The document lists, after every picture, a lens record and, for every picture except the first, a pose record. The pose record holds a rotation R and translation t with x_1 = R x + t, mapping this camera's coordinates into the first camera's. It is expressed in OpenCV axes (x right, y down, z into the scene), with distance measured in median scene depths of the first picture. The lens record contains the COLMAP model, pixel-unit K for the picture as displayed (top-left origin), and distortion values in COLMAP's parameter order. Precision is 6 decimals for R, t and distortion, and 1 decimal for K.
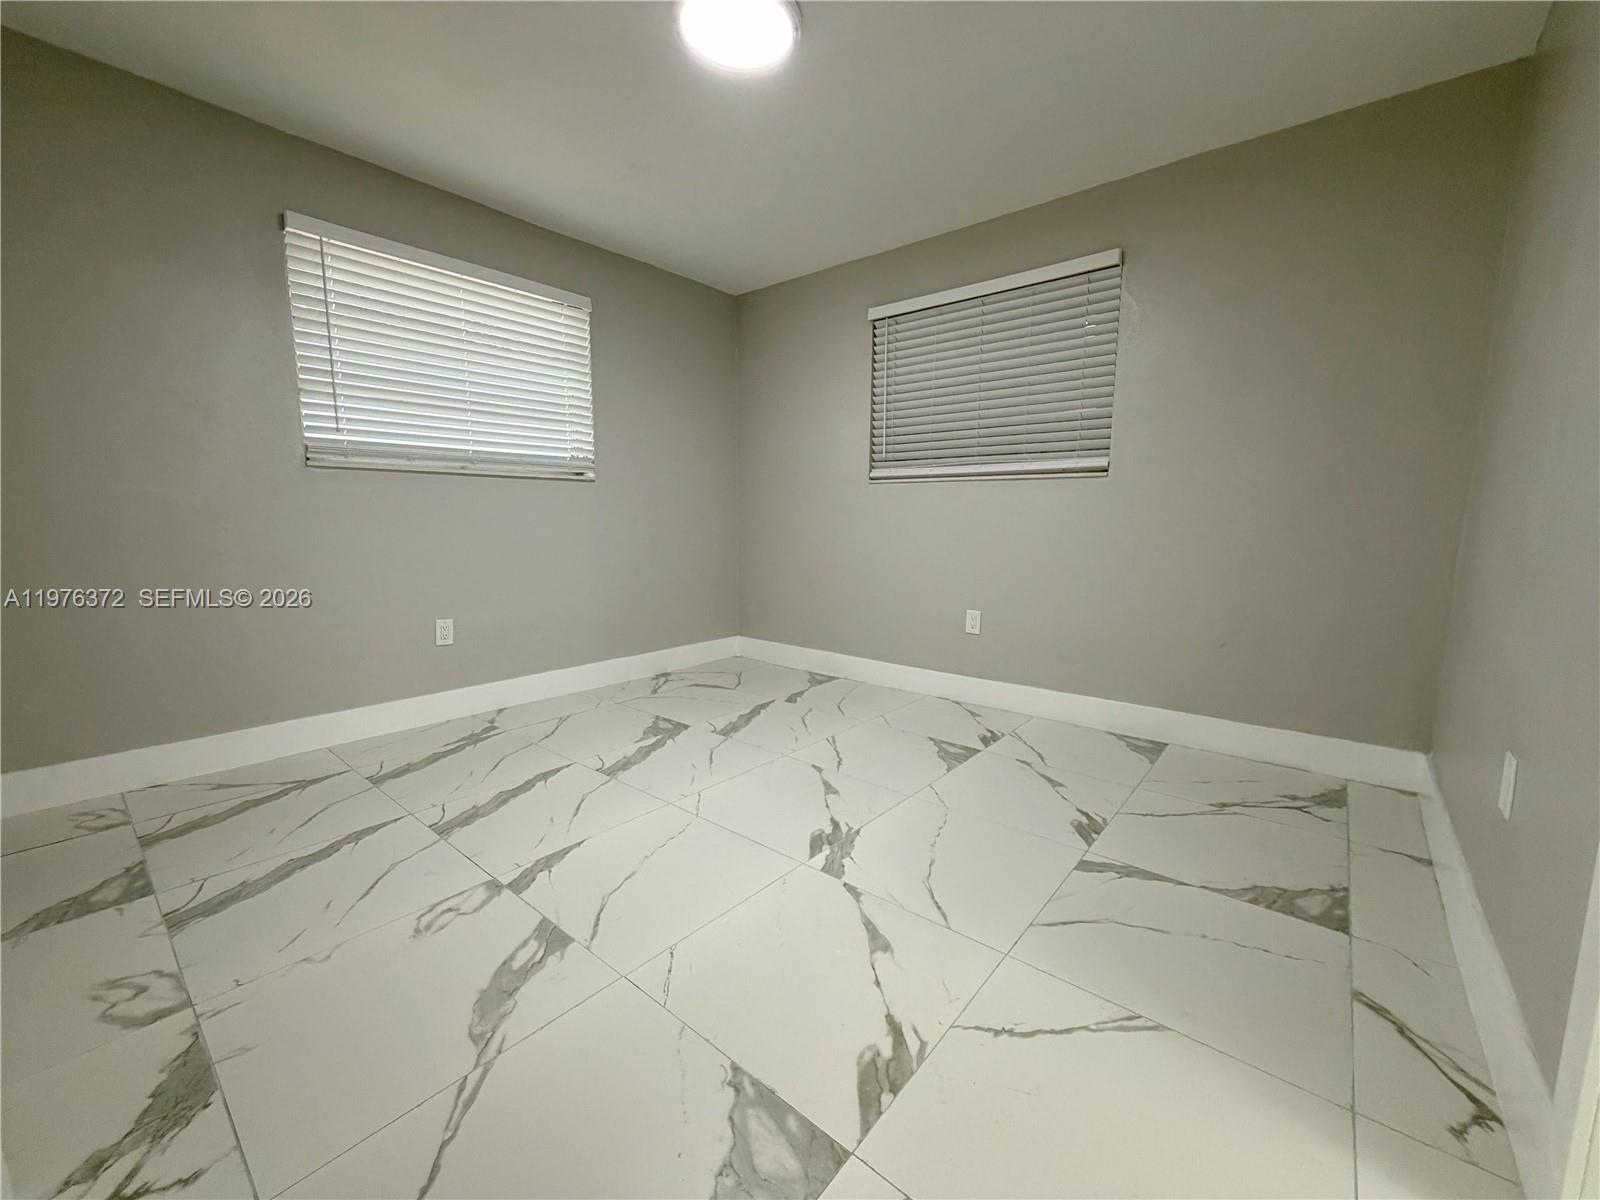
lens RADIAL K [[642.3, 0, 800.0], [0, 642.3, 600.0], [0, 0, 1]] dist [-0.000921, -0.000023]
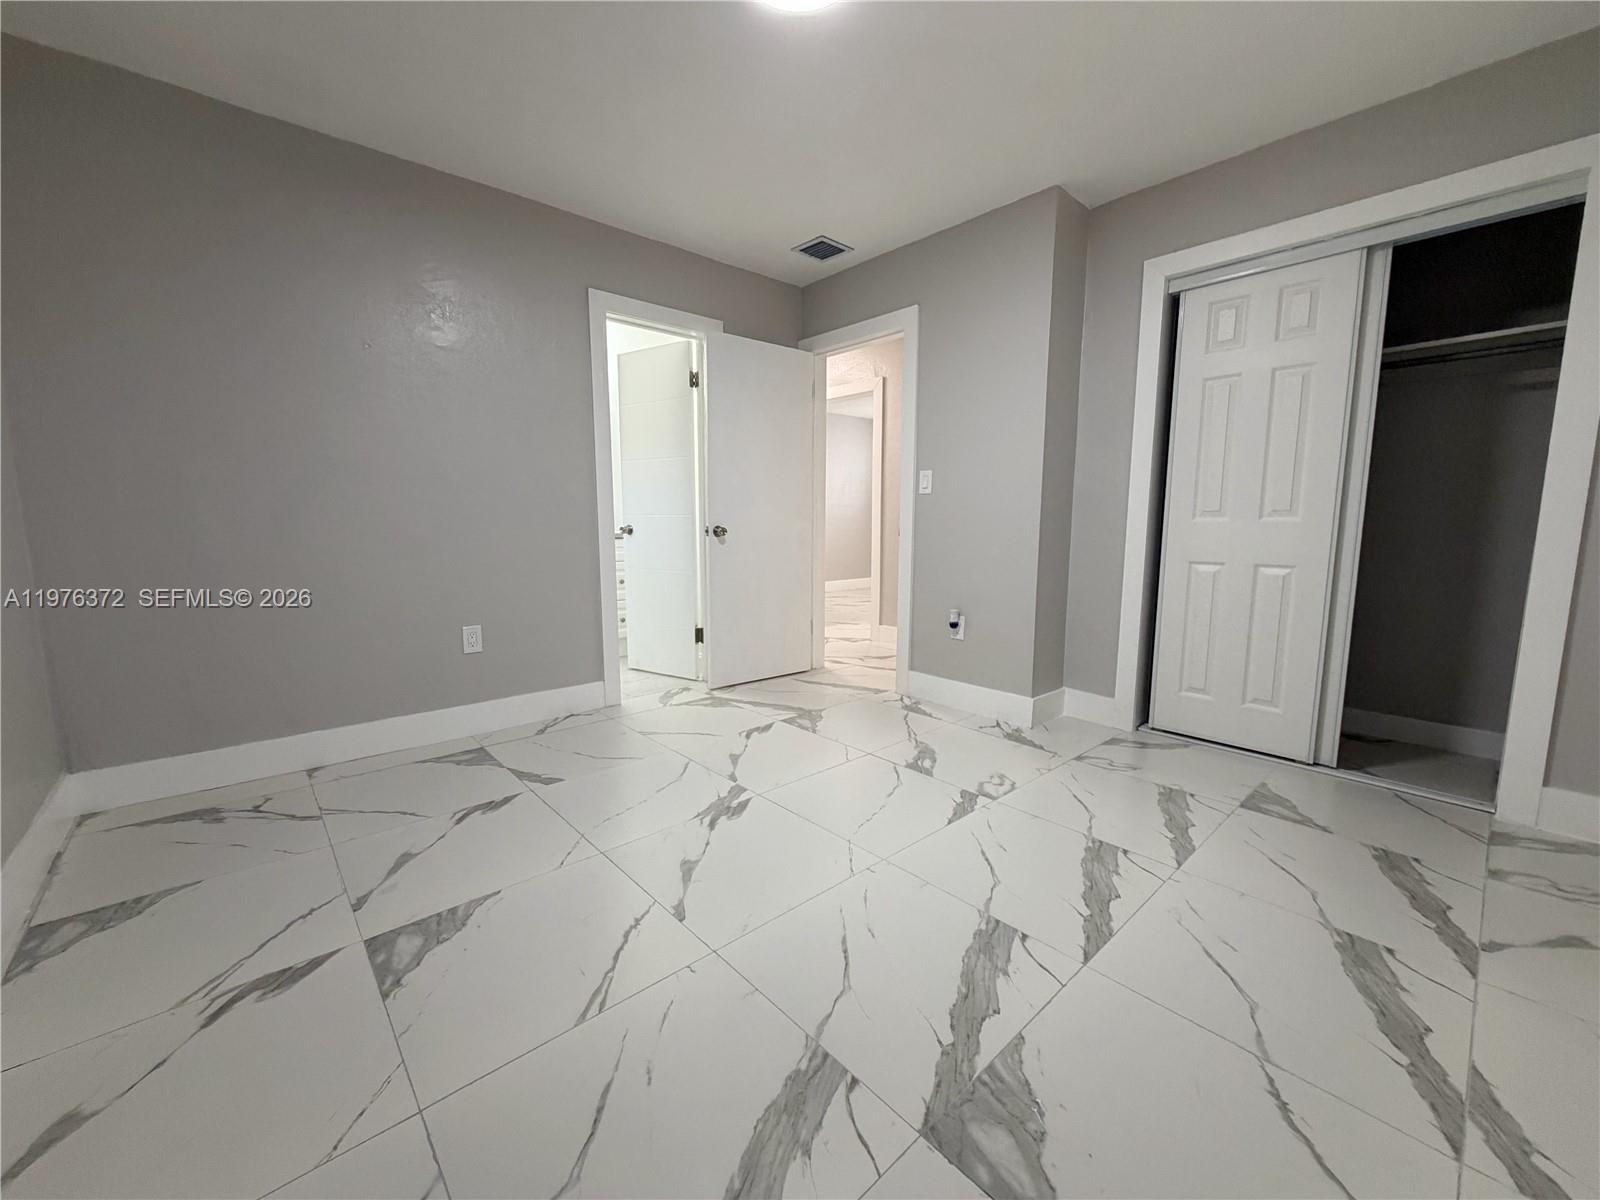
lens RADIAL K [[642.3, 0, 800.0], [0, 642.3, 600.0], [0, 0, 1]] dist [-0.000921, -0.000023]
pose [[-0.990113, -0.025265, 0.137979, -0.232504], [0.010158, 0.968148, 0.250173, -0.270999], [-0.139905, 0.249101, -0.958319, 2.019569]]
